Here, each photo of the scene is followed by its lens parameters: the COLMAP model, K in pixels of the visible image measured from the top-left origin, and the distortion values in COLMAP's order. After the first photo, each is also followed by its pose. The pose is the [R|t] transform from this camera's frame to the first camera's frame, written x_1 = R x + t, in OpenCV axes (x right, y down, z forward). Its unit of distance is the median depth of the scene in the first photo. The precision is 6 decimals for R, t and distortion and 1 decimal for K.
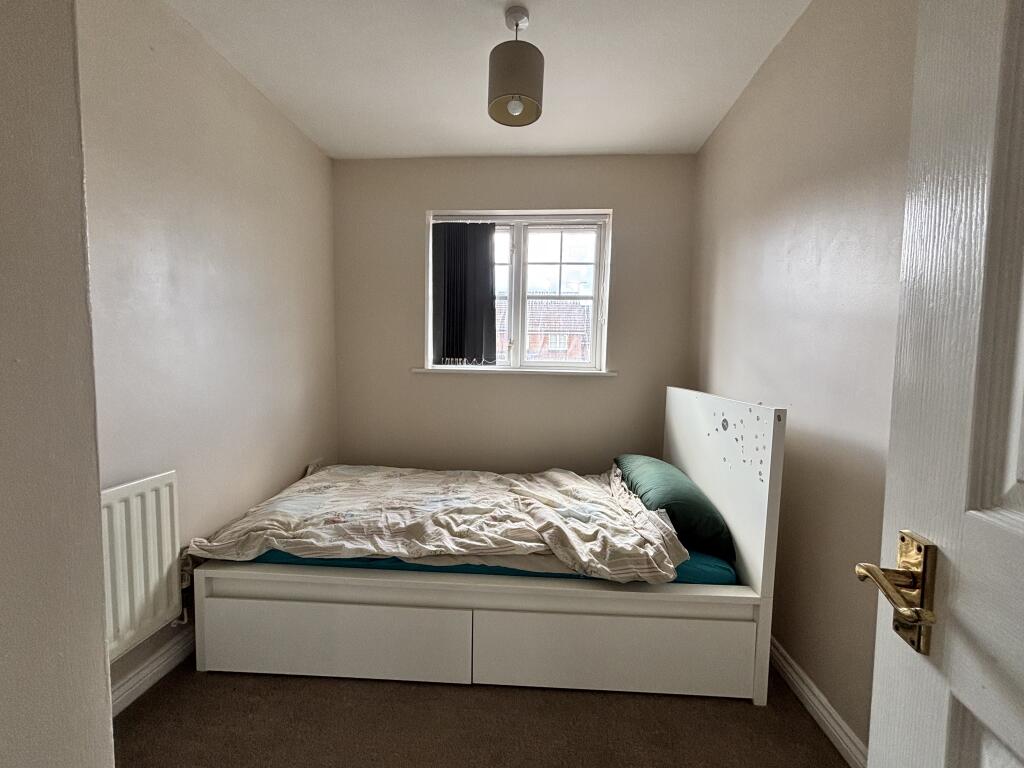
lens RADIAL K [[406.7, 0, 513.1], [0, 406.7, 384.9], [0, 0, 1]] dist [0.002367, 0.000080]
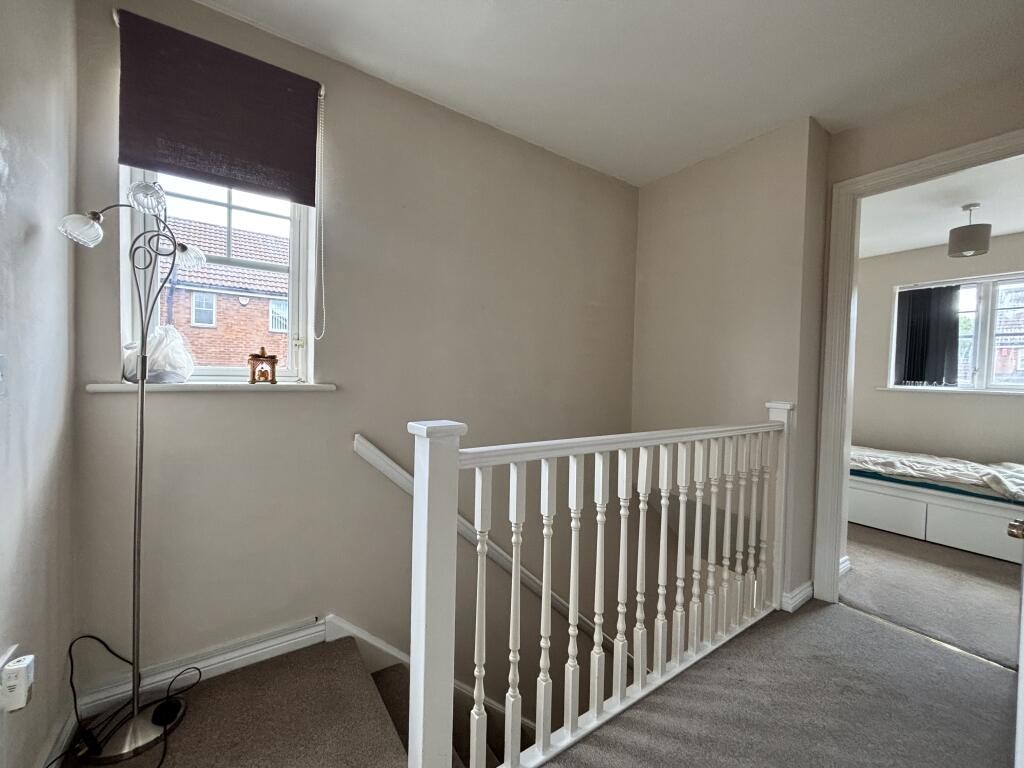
lens RADIAL K [[406.7, 0, 511.9], [0, 406.7, 383.2], [0, 0, 1]] dist [0.002367, 0.000080]
pose [[0.619408, 0.023283, -0.784724, 0.108192], [-0.063306, 0.997786, -0.020364, 0.062542], [0.782513, 0.062291, 0.619511, -1.031377]]
